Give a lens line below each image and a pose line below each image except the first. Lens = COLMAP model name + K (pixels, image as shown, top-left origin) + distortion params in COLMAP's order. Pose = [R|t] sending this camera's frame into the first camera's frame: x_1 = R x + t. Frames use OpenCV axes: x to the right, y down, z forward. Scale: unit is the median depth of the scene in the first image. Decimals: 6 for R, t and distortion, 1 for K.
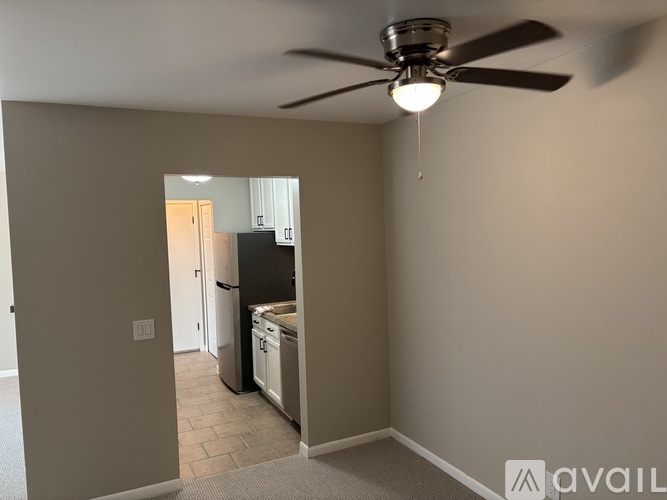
lens RADIAL K [[503.0, 0, 333.9], [0, 503.0, 250.7], [0, 0, 1]] dist [0.004611, -0.000577]
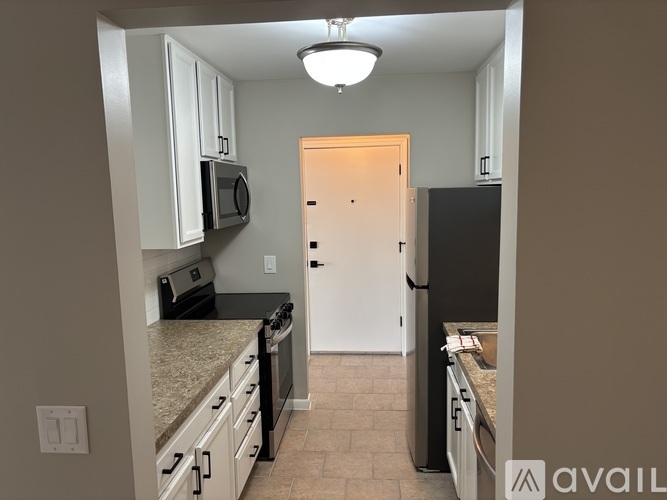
lens RADIAL K [[503.0, 0, 334.1], [0, 503.0, 253.7], [0, 0, 1]] dist [0.004611, -0.000577]
pose [[0.860158, 0.078130, -0.504008, -0.004099], [-0.030784, 0.994348, 0.101604, -0.016105], [0.509098, -0.071880, 0.857702, 0.473138]]
